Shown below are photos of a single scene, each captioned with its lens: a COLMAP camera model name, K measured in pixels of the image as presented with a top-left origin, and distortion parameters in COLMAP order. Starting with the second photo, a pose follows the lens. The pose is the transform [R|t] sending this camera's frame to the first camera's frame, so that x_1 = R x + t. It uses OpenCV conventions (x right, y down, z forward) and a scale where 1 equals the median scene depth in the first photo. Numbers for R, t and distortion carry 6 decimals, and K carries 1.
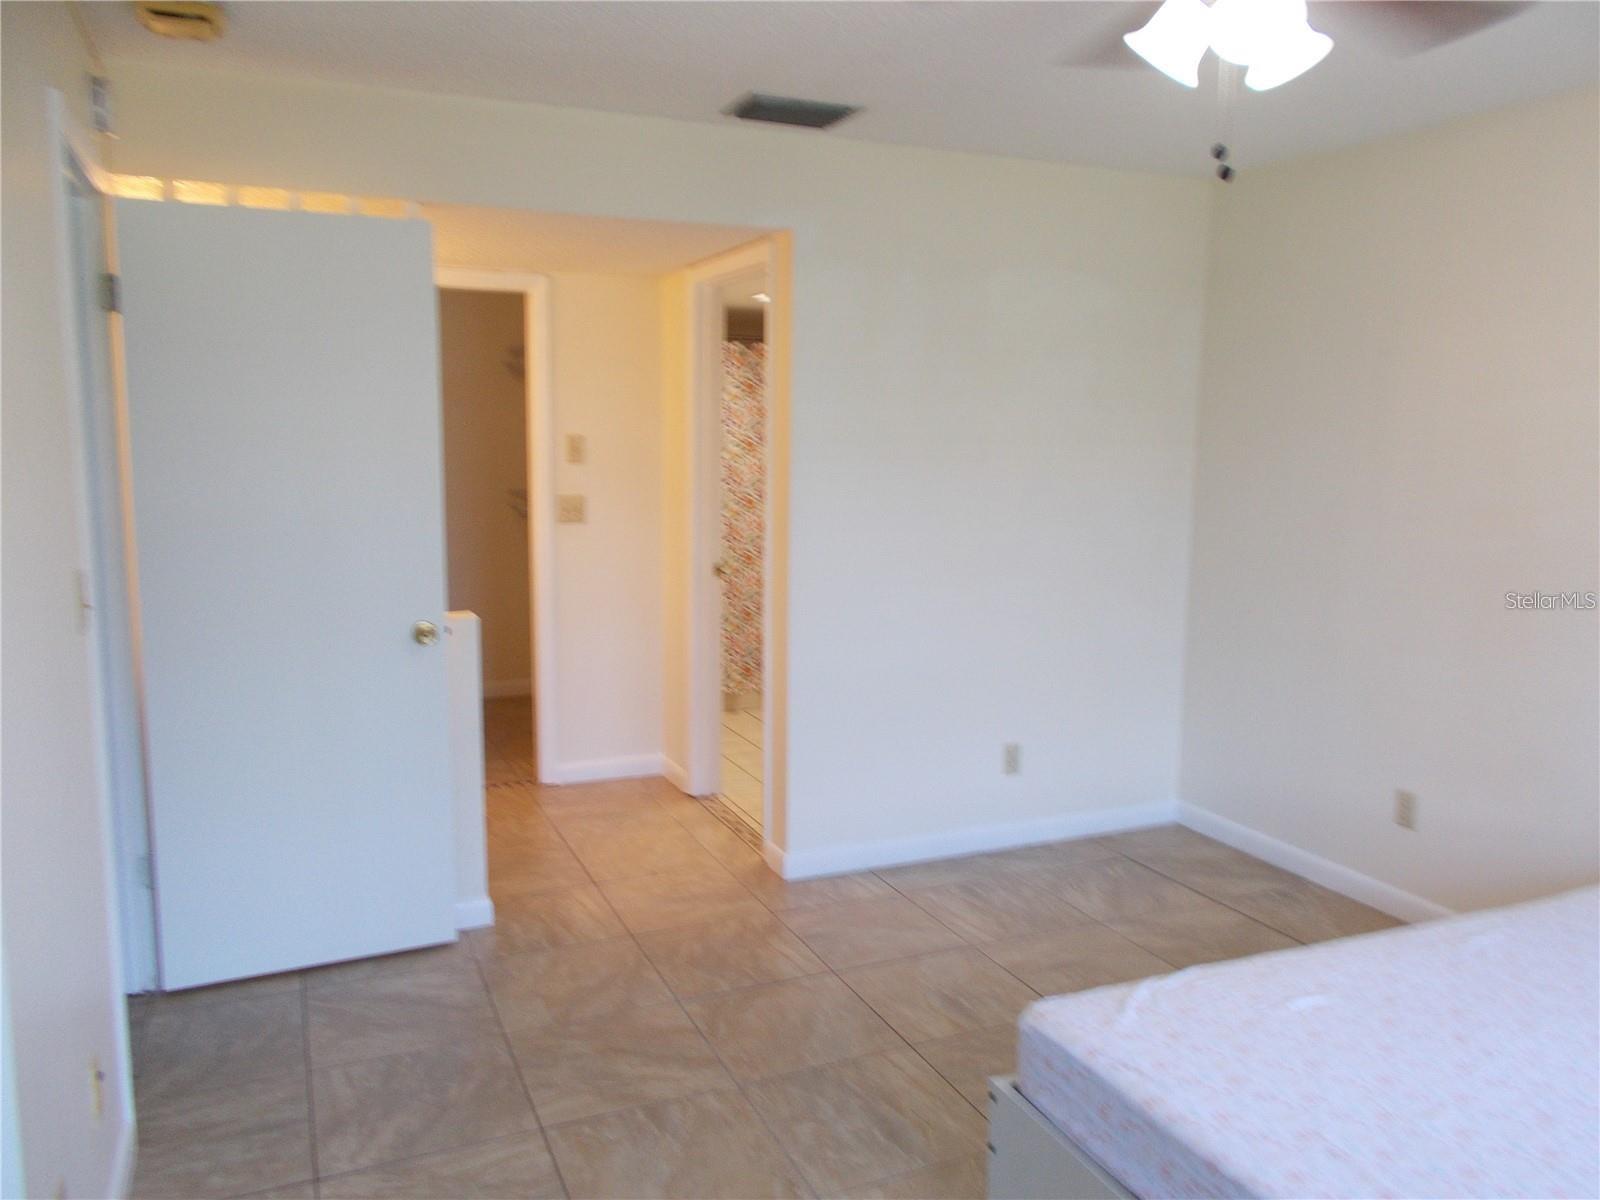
lens RADIAL K [[1235.9, 0, 780.5], [0, 1235.9, 600.7], [0, 0, 1]] dist [0.030431, -0.000576]
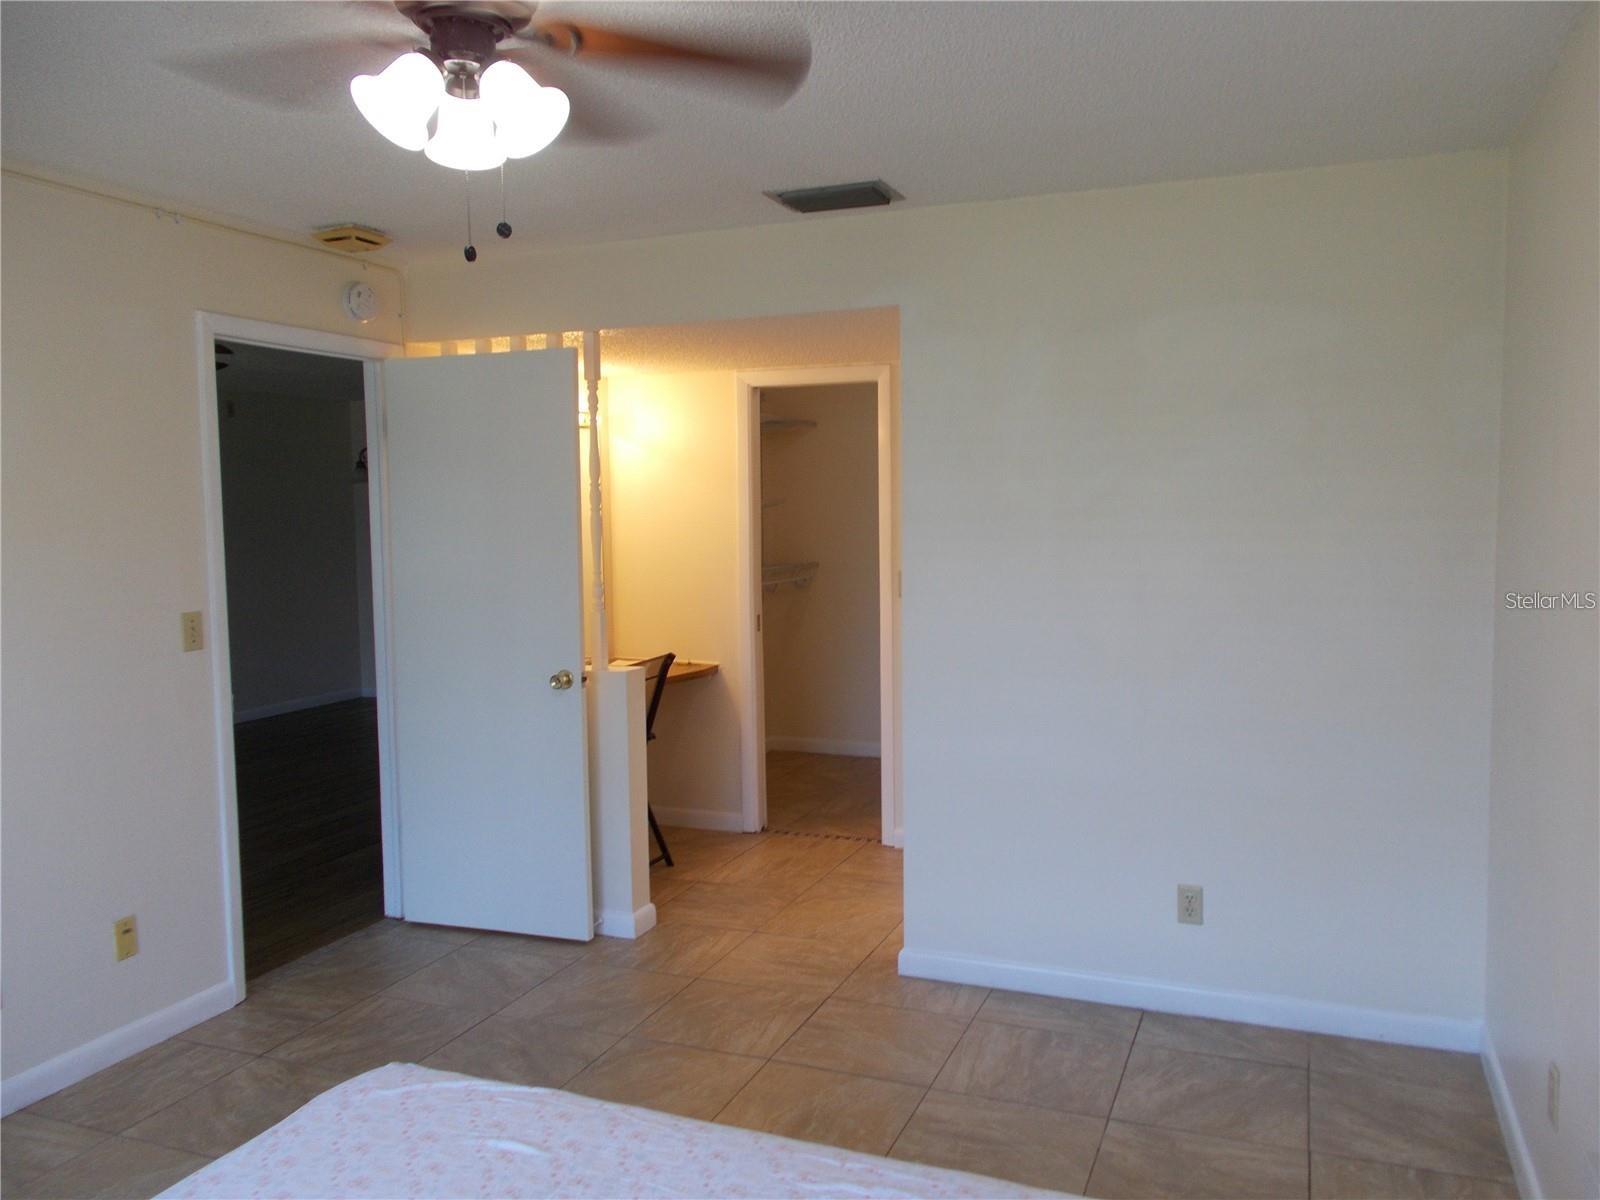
lens RADIAL K [[1235.9, 0, 780.5], [0, 1235.9, 600.7], [0, 0, 1]] dist [0.030431, -0.000576]
pose [[0.700481, 0.040217, -0.712537, 0.672186], [-0.075170, 0.997015, -0.017626, -0.042755], [0.709701, 0.065908, 0.701413, 0.265184]]
